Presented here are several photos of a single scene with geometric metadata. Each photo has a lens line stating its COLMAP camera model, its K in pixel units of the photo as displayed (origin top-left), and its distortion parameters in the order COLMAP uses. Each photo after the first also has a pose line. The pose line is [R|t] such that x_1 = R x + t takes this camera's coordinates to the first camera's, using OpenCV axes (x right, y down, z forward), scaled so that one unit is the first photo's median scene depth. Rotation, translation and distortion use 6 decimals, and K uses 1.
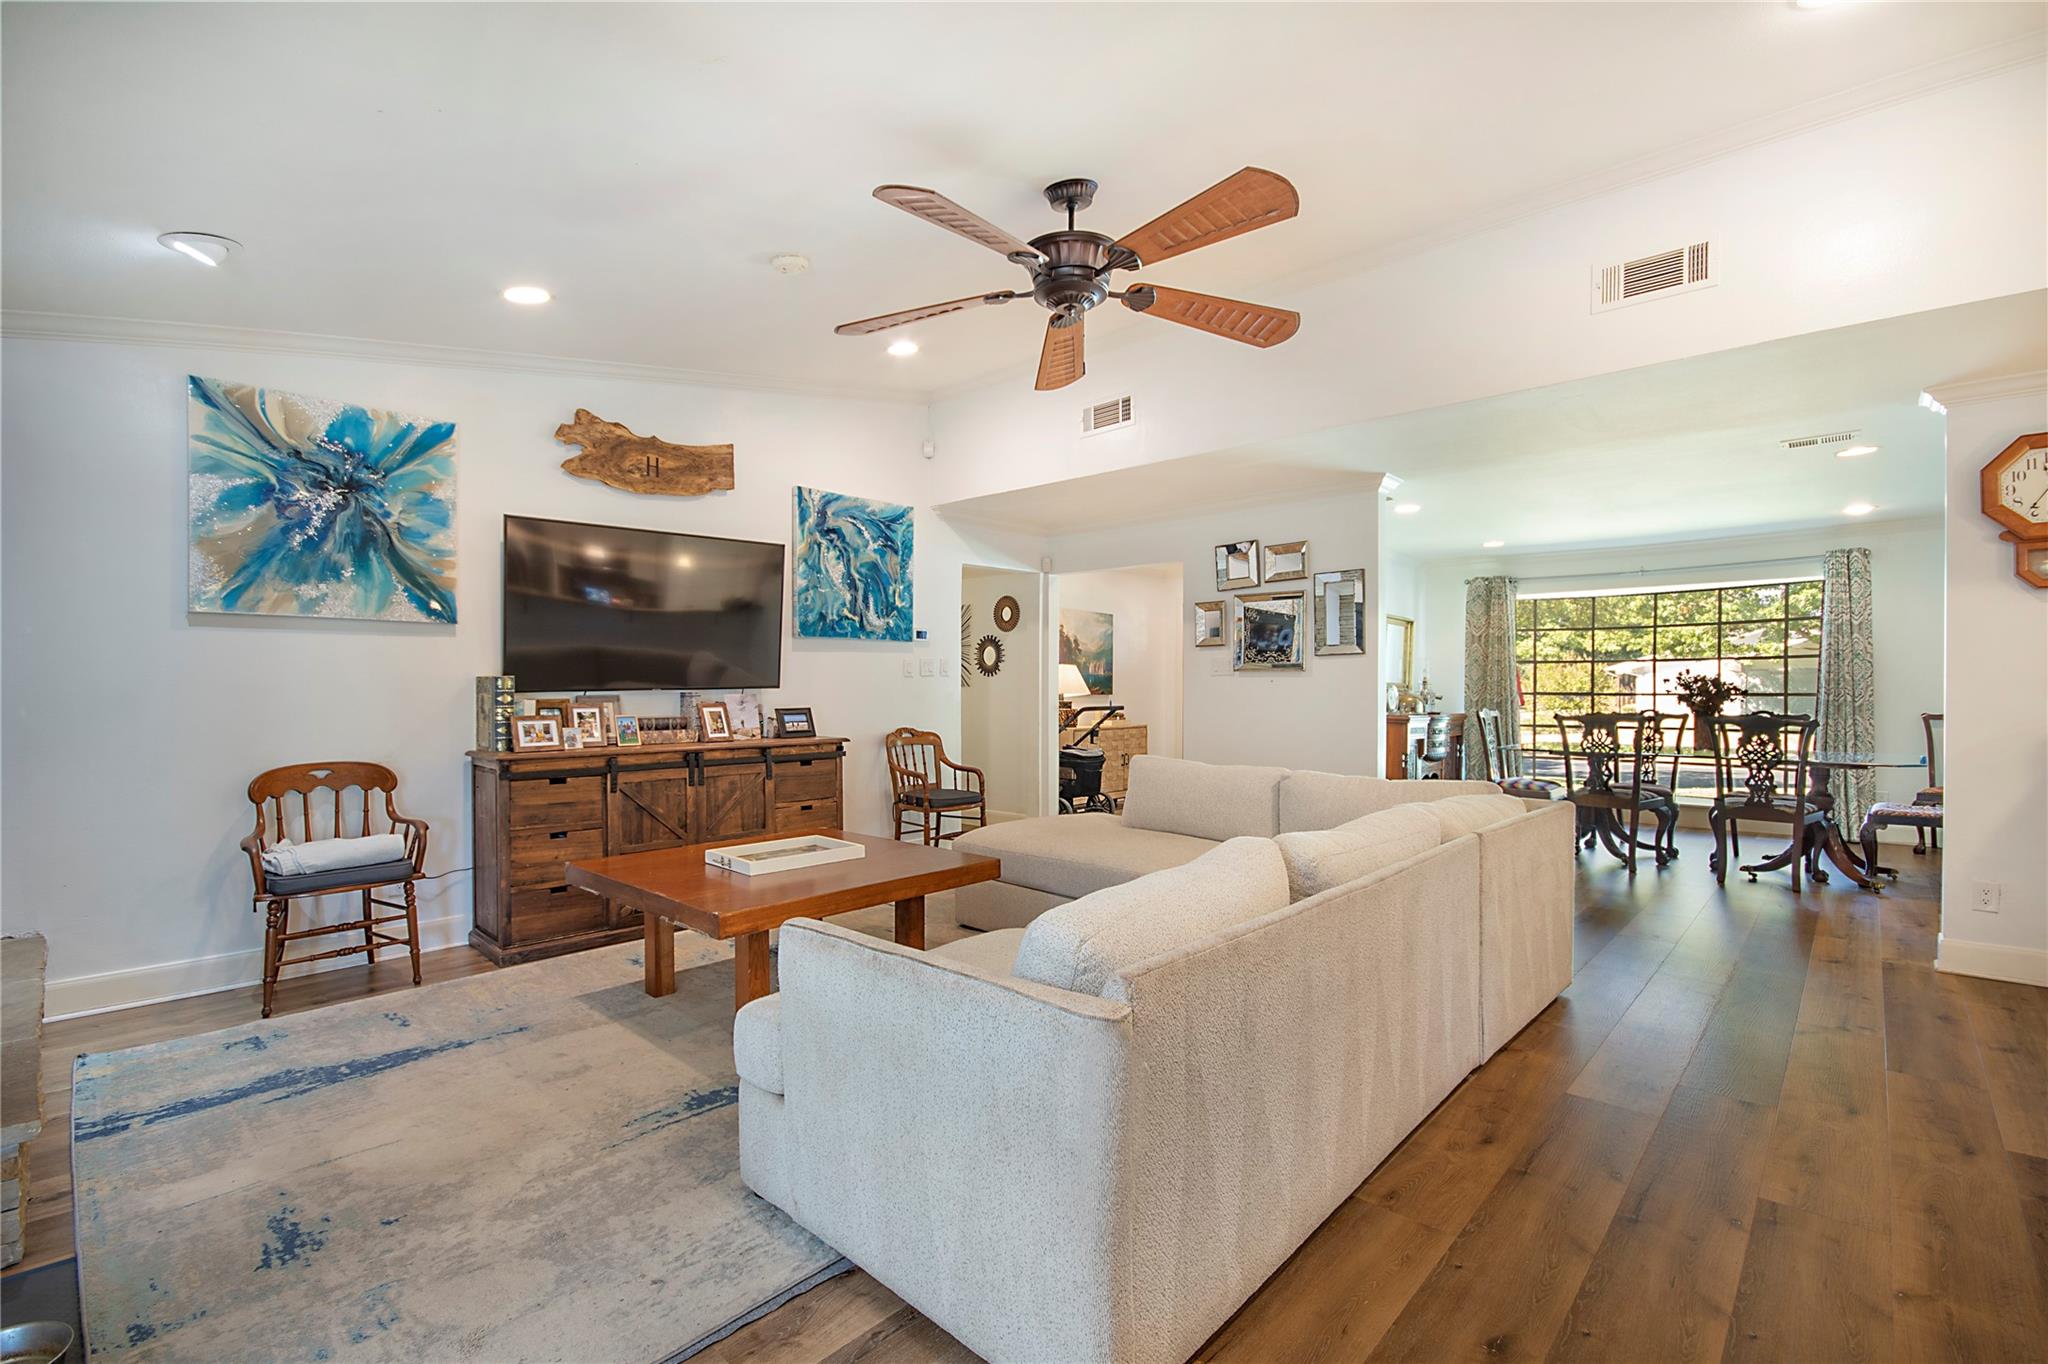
lens RADIAL K [[920.6, 0, 1006.9], [0, 920.6, 684.2], [0, 0, 1]] dist [-0.001848, -0.000230]
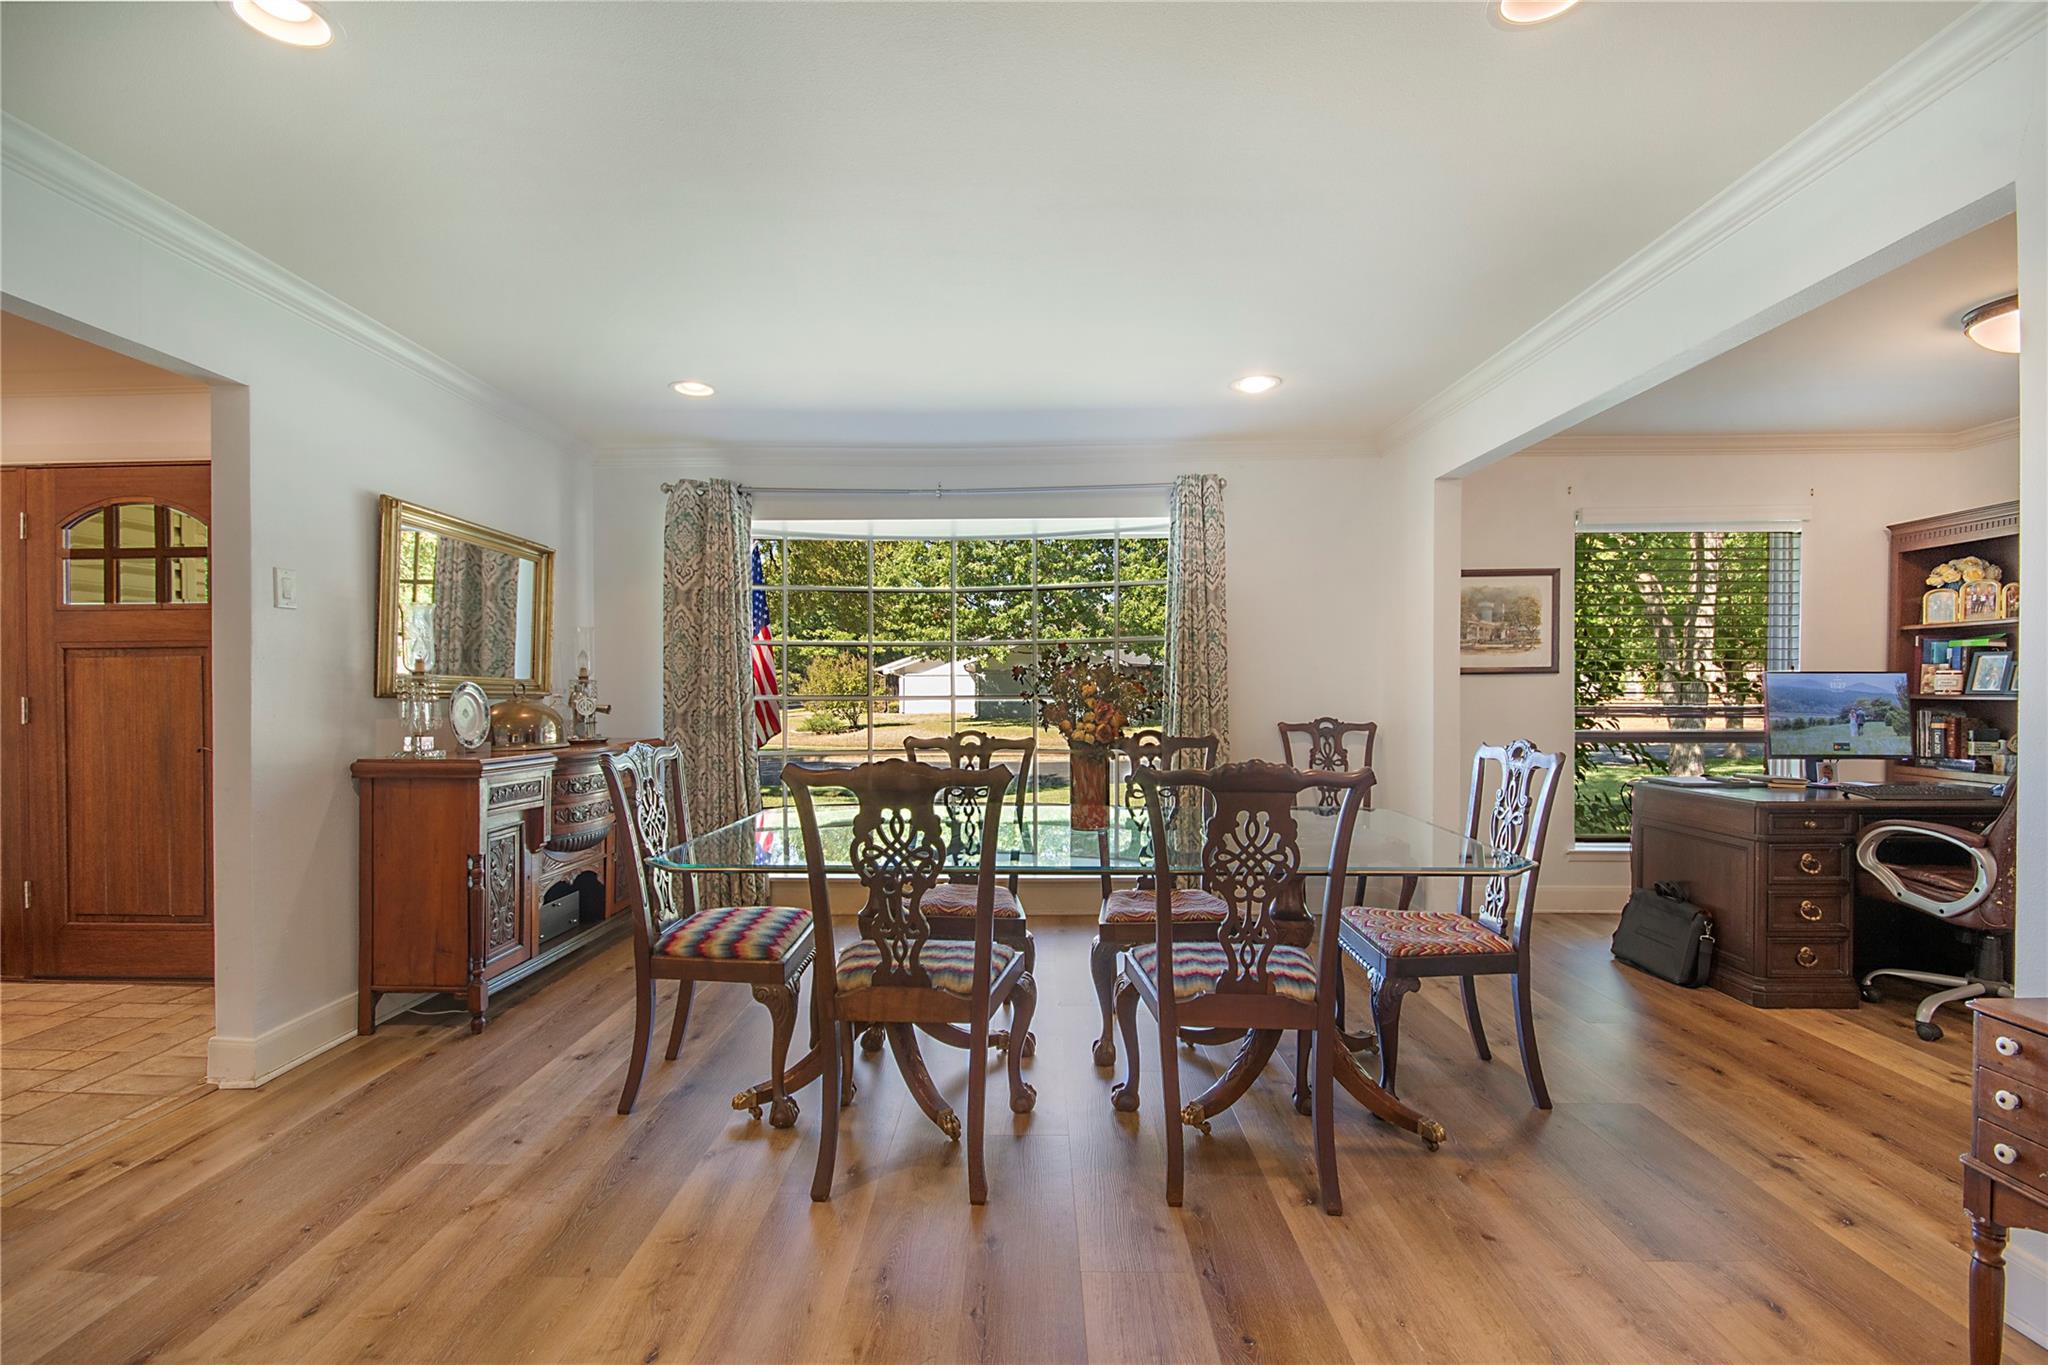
lens RADIAL K [[920.6, 0, 1006.9], [0, 920.6, 684.7], [0, 0, 1]] dist [-0.001848, -0.000230]
pose [[0.751047, -0.003059, 0.660242, 0.328610], [0.003267, 0.999994, 0.000918, 0.001662], [-0.660241, 0.001467, 0.751052, 0.523933]]
